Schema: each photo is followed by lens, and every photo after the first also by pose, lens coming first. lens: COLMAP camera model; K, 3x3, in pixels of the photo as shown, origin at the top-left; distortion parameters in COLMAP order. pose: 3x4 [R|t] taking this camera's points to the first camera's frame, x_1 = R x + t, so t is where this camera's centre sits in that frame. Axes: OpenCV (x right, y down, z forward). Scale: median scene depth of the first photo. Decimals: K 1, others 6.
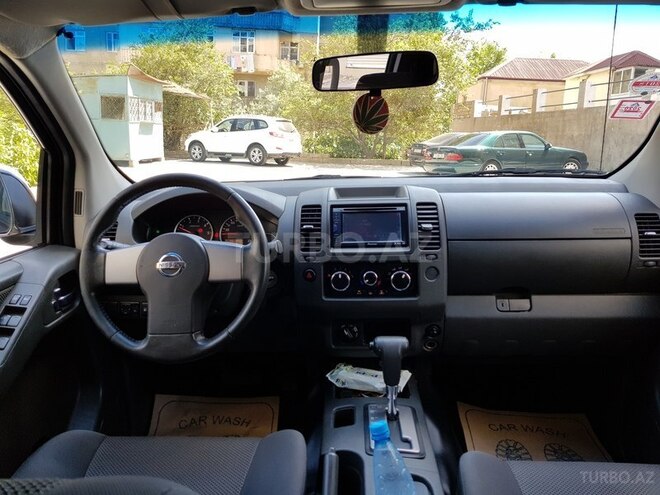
lens RADIAL K [[509.7, 0, 330.8], [0, 509.7, 233.0], [0, 0, 1]] dist [0.043588, -0.072272]
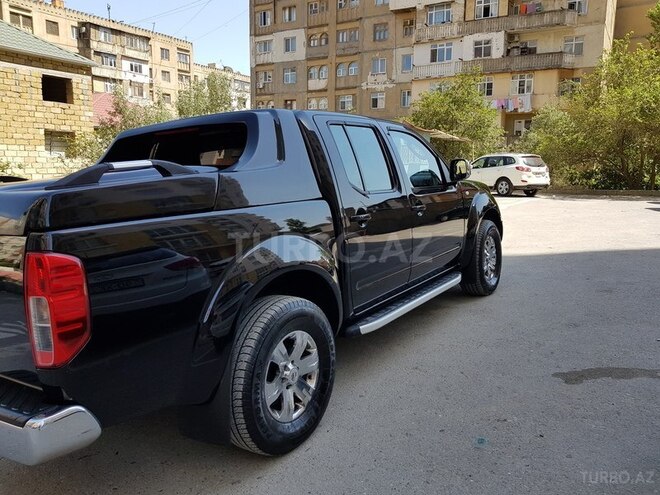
lens RADIAL K [[515.2, 0, 330.2], [0, 515.2, 240.2], [0, 0, 1]] dist [0.042347, -0.086781]
pose [[0.849908, 0.034845, -0.525778, 0.118683], [-0.068619, 0.996633, -0.044871, 0.037776], [0.522444, 0.074214, 0.849438, -0.151991]]
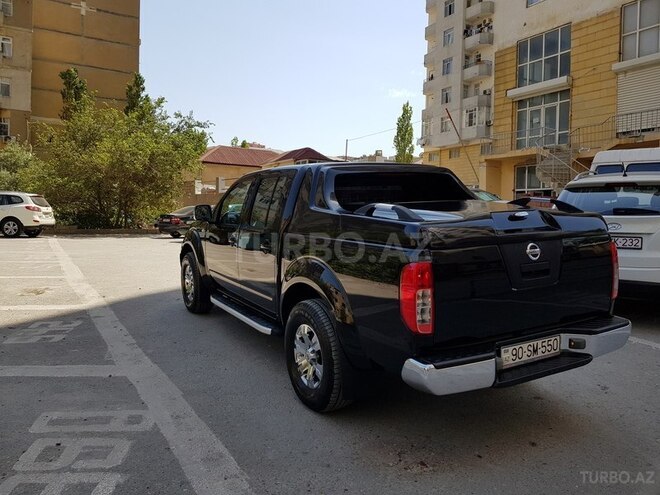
lens RADIAL K [[508.4, 0, 319.2], [0, 508.4, 243.4], [0, 0, 1]] dist [0.049205, -0.088205]
pose [[0.857162, -0.045833, 0.513004, -0.125128], [0.110011, 0.989339, -0.095424, 0.044867], [-0.503161, 0.138230, 0.853066, -0.198568]]
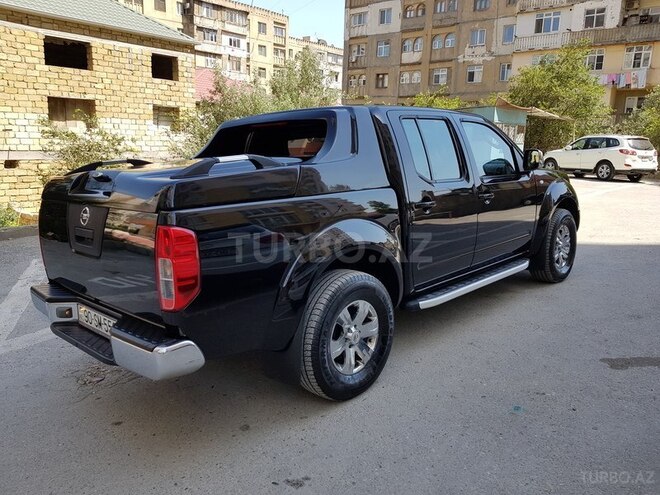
lens RADIAL K [[516.9, 0, 319.0], [0, 516.9, 253.9], [0, 0, 1]] dist [-0.020768, -0.002028]
pose [[0.735228, 0.120437, -0.667035, 0.132858], [-0.120585, 0.991631, 0.046133, 0.036310], [0.667008, 0.046516, 0.743597, -0.164538]]
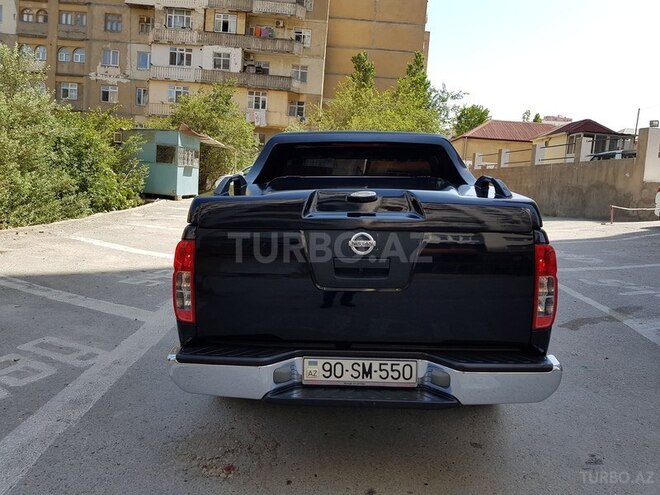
lens RADIAL K [[509.7, 0, 330.8], [0, 509.7, 233.0], [0, 0, 1]] dist [0.043588, -0.072272]
pose [[0.999568, 0.028470, 0.007354, -0.008357], [-0.027666, 0.995301, -0.092793, 0.048157], [-0.009961, 0.092550, 0.995658, -0.215173]]
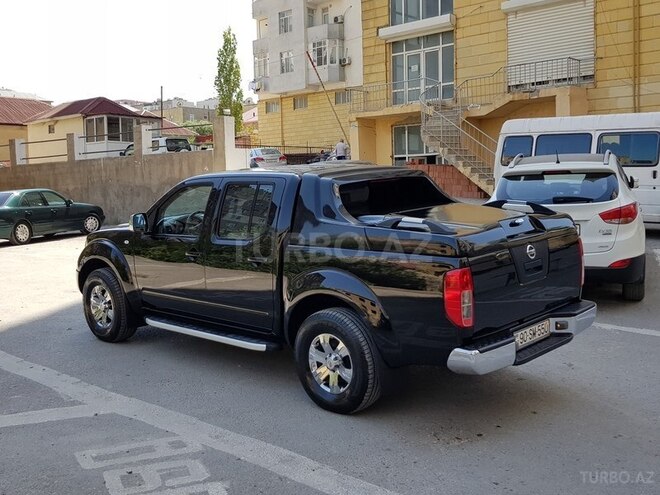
lens RADIAL K [[738.4, 0, 330.0], [0, 738.4, 247.5], [0, 0, 1]] dist [0.060021, -0.016904]
pose [[0.657279, -0.108239, 0.745834, -0.230888], [0.187602, 0.981980, -0.022818, 0.031666], [-0.729924, 0.154918, 0.665741, -0.223389]]
